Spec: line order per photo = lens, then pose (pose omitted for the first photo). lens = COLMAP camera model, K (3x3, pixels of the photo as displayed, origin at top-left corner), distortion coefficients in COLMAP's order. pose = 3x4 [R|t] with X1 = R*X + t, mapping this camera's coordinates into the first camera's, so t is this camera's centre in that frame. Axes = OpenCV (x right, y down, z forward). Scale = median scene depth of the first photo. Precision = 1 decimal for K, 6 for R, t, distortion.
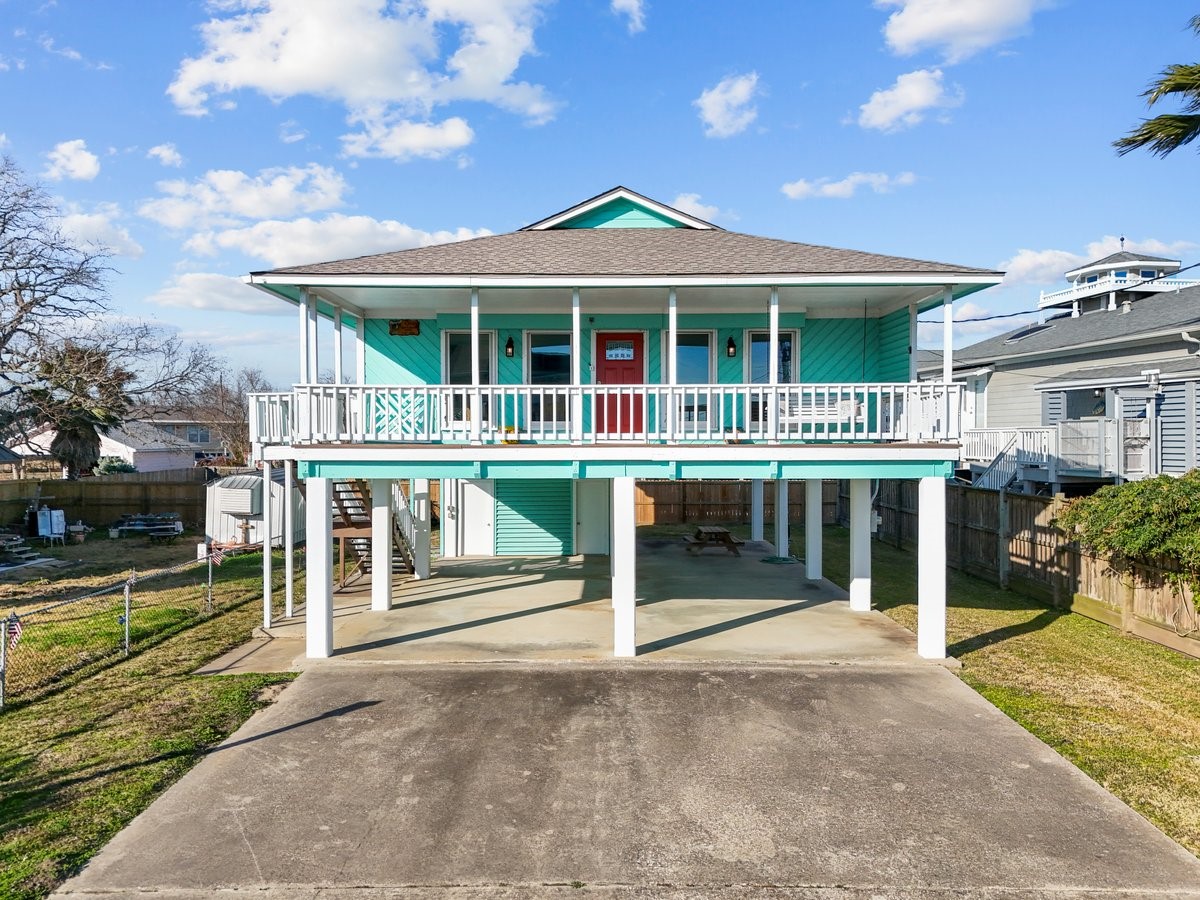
lens RADIAL K [[891.8, 0, 598.1], [0, 891.8, 446.8], [0, 0, 1]] dist [0.052953, -0.040825]
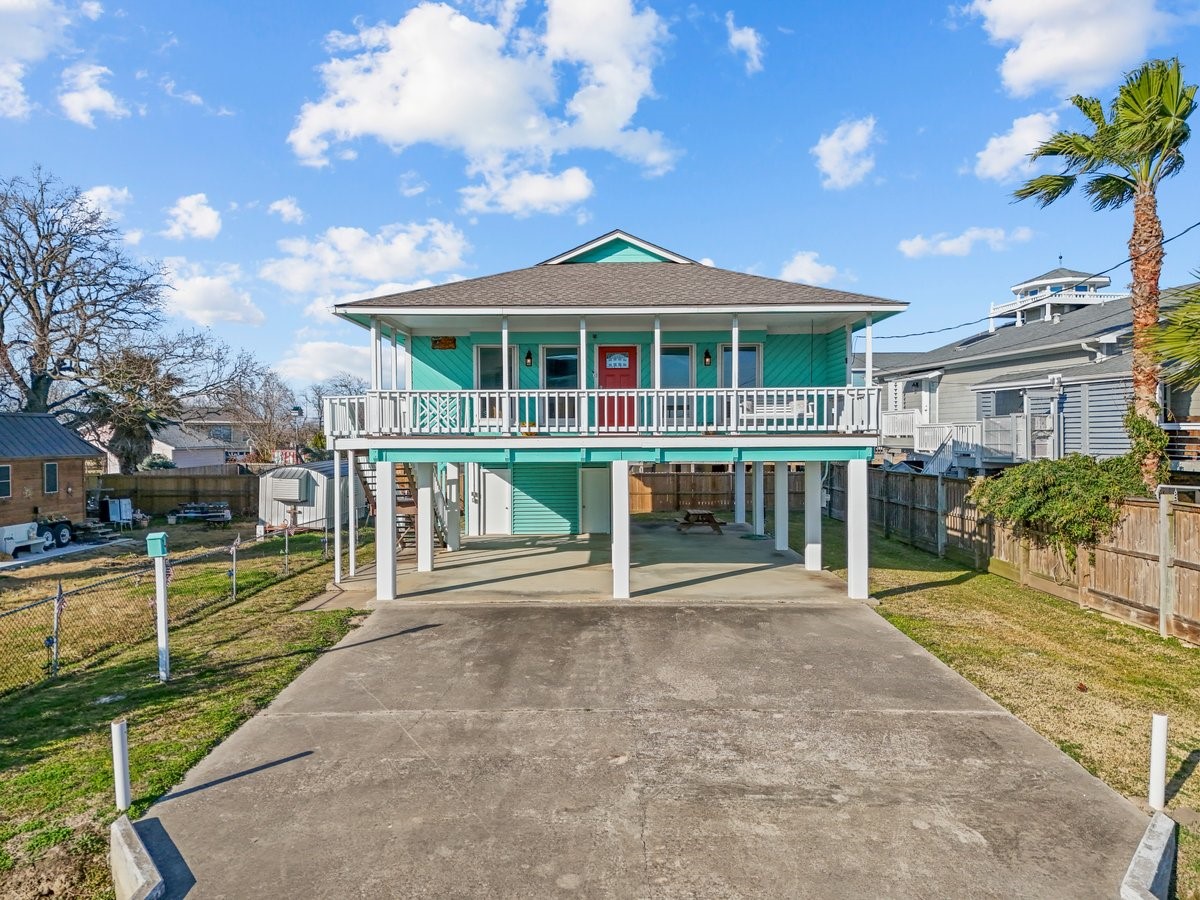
lens RADIAL K [[891.8, 0, 597.5], [0, 891.8, 445.8], [0, 0, 1]] dist [0.052953, -0.040825]
pose [[0.999987, -0.003669, -0.003603, 0.000492], [0.003667, 0.999993, -0.000564, 0.012185], [0.003605, 0.000551, 0.999993, -0.271189]]
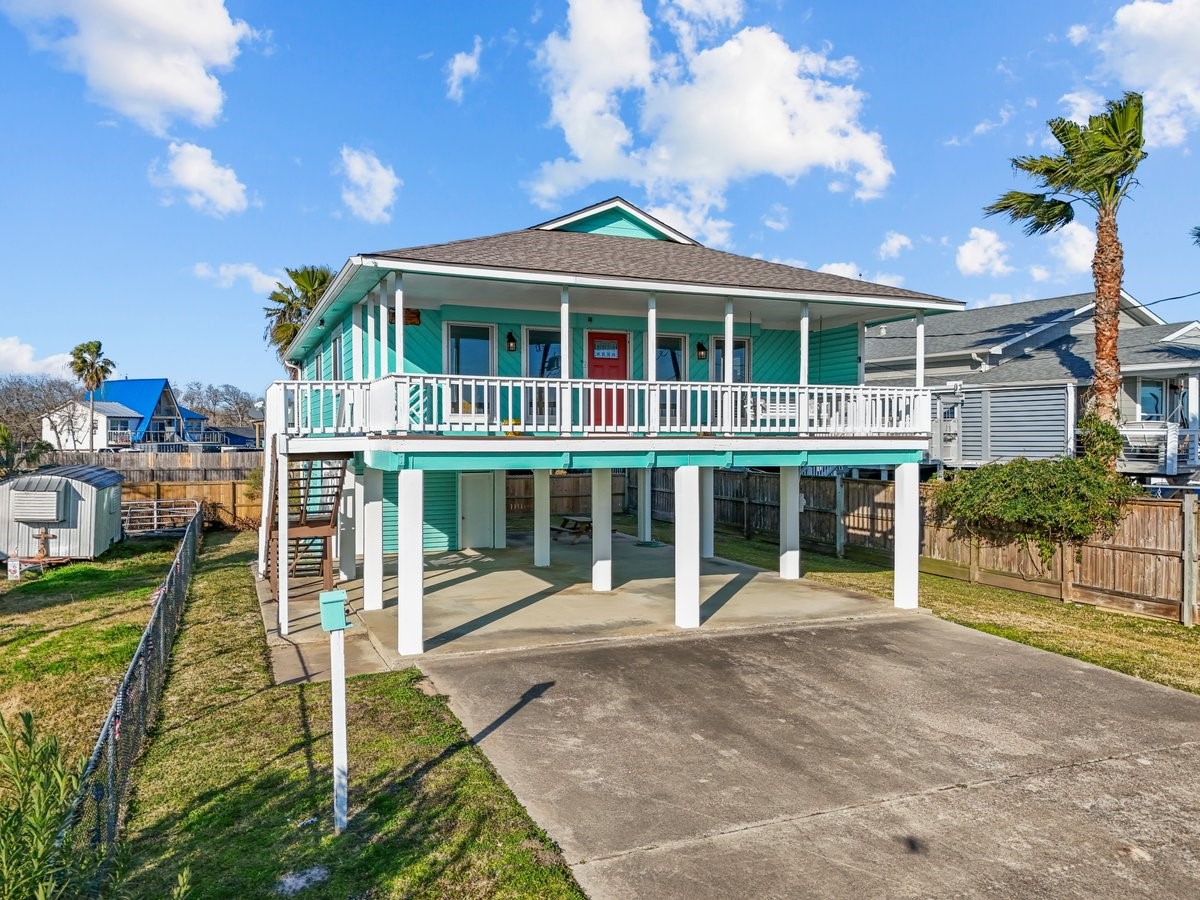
lens RADIAL K [[891.8, 0, 596.3], [0, 891.8, 444.8], [0, 0, 1]] dist [0.052953, -0.040825]
pose [[0.919360, -0.001223, 0.393416, -0.466889], [0.001569, 0.999999, -0.000558, 0.007822], [-0.393415, 0.001131, 0.919360, 0.025728]]
